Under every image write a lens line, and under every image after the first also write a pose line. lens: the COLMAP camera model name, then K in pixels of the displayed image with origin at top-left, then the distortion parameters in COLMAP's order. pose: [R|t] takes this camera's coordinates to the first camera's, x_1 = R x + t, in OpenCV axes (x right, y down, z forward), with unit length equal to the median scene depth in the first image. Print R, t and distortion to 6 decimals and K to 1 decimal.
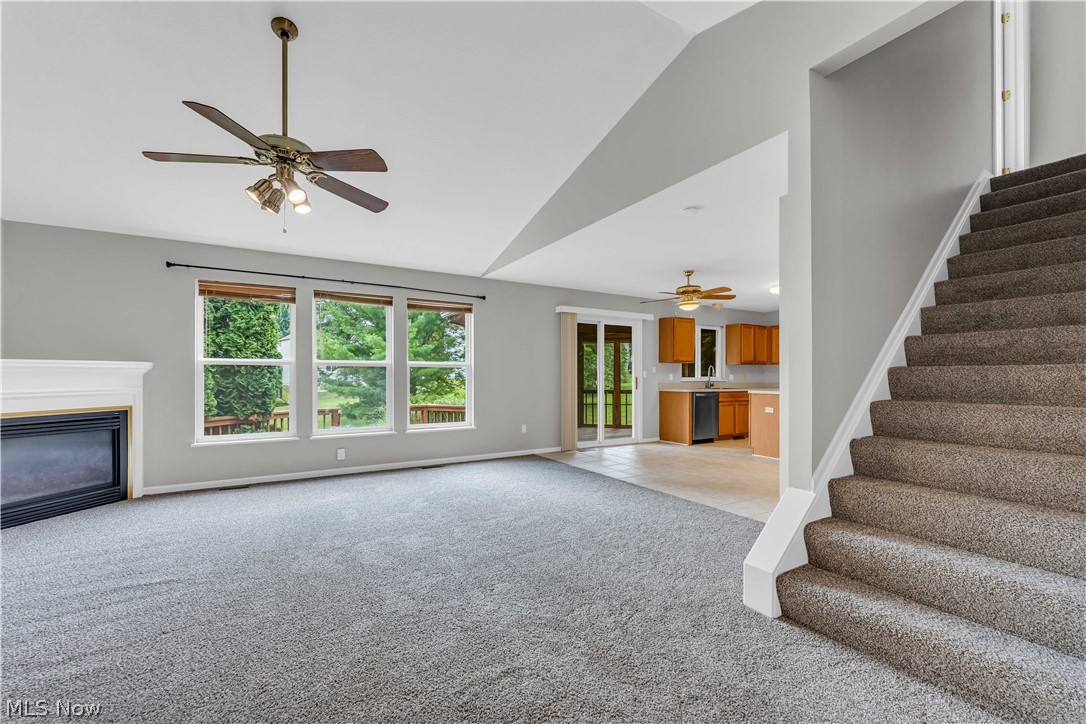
lens RADIAL K [[445.1, 0, 541.2], [0, 445.1, 375.8], [0, 0, 1]] dist [0.000956, -0.000966]
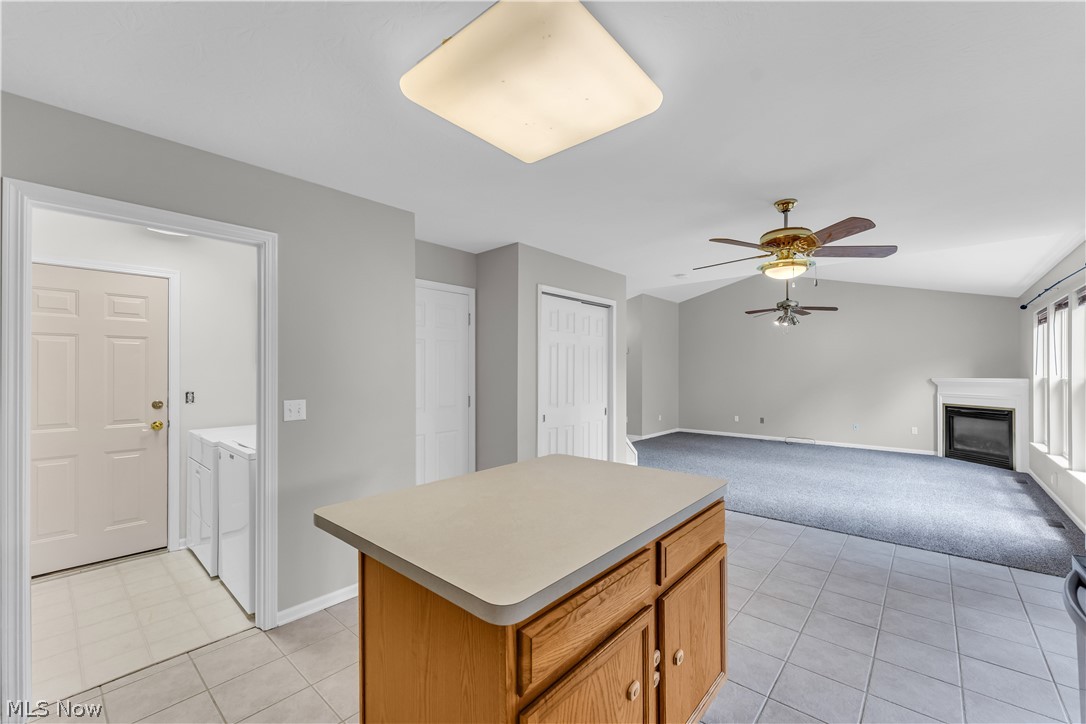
lens RADIAL K [[445.1, 0, 539.0], [0, 445.1, 367.1], [0, 0, 1]] dist [0.000956, -0.000966]
pose [[-0.953376, -0.004350, -0.301752, 0.889039], [-0.002156, 0.999969, -0.007602, -0.047558], [0.301776, -0.006597, -0.953356, 1.656609]]
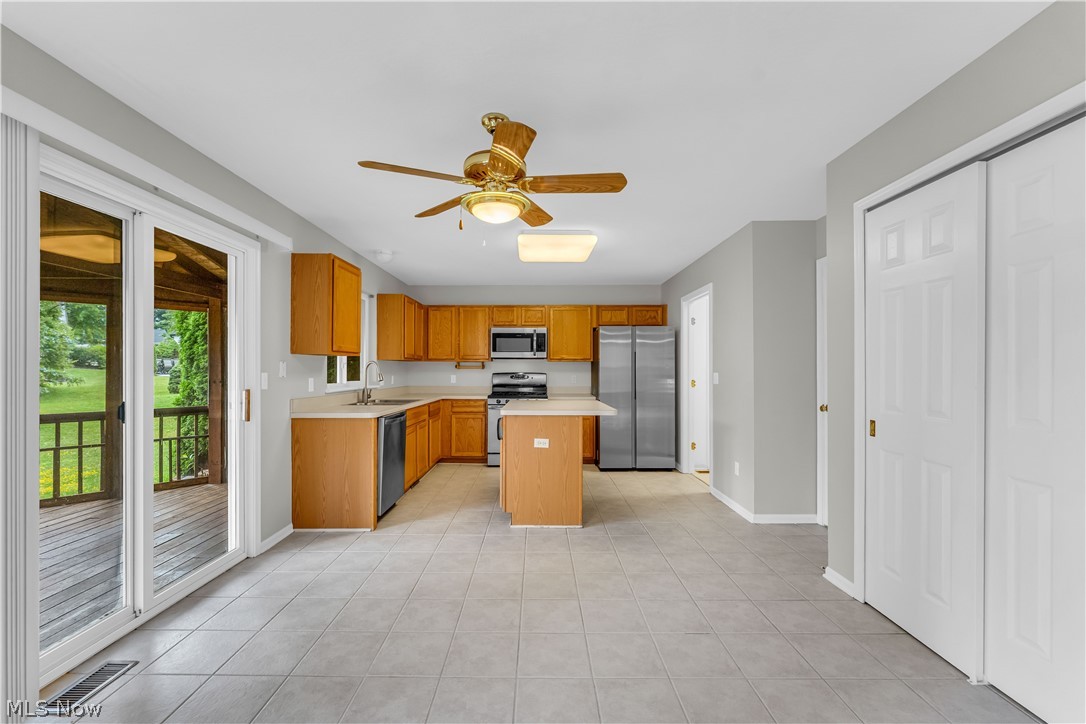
lens RADIAL K [[445.1, 0, 533.3], [0, 445.1, 367.8], [0, 0, 1]] dist [0.000956, -0.000966]
pose [[0.529208, 0.002641, 0.848488, 0.029859], [-0.000576, 0.999996, -0.002753, -0.023595], [-0.848492, 0.000968, 0.529207, 0.914784]]
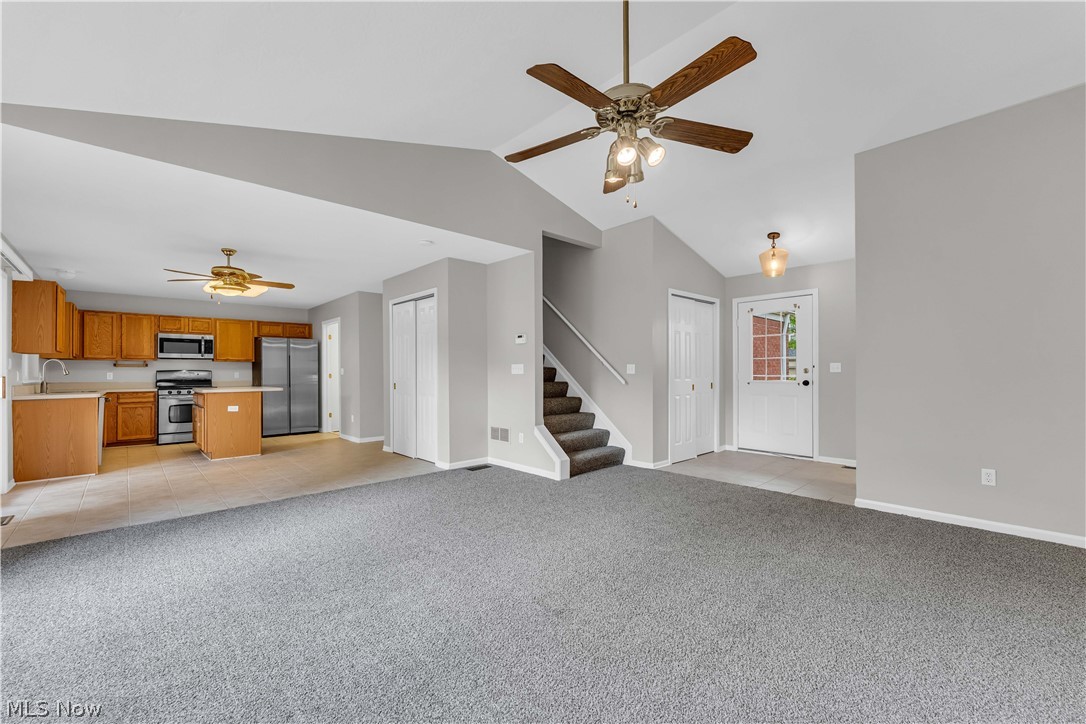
lens RADIAL K [[445.1, 0, 535.7], [0, 445.1, 369.5], [0, 0, 1]] dist [0.000956, -0.000966]
pose [[-0.199349, 0.006635, 0.979906, -0.728250], [0.006527, 0.999964, -0.005443, 0.001782], [-0.979907, 0.005311, -0.199385, 0.711544]]
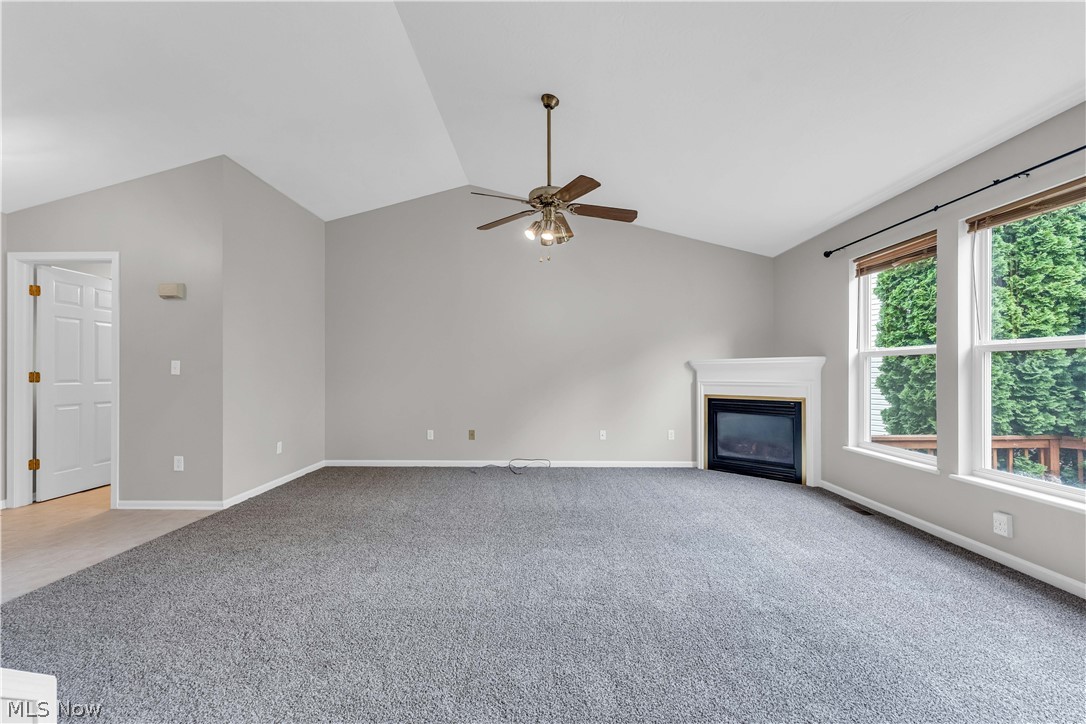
lens RADIAL K [[445.1, 0, 541.5], [0, 445.1, 370.7], [0, 0, 1]] dist [0.000956, -0.000966]
pose [[-0.524552, 0.000141, -0.851378, 0.275096], [-0.000081, 1.000000, 0.000215, 0.001206], [0.851378, 0.000182, -0.524552, 0.874994]]
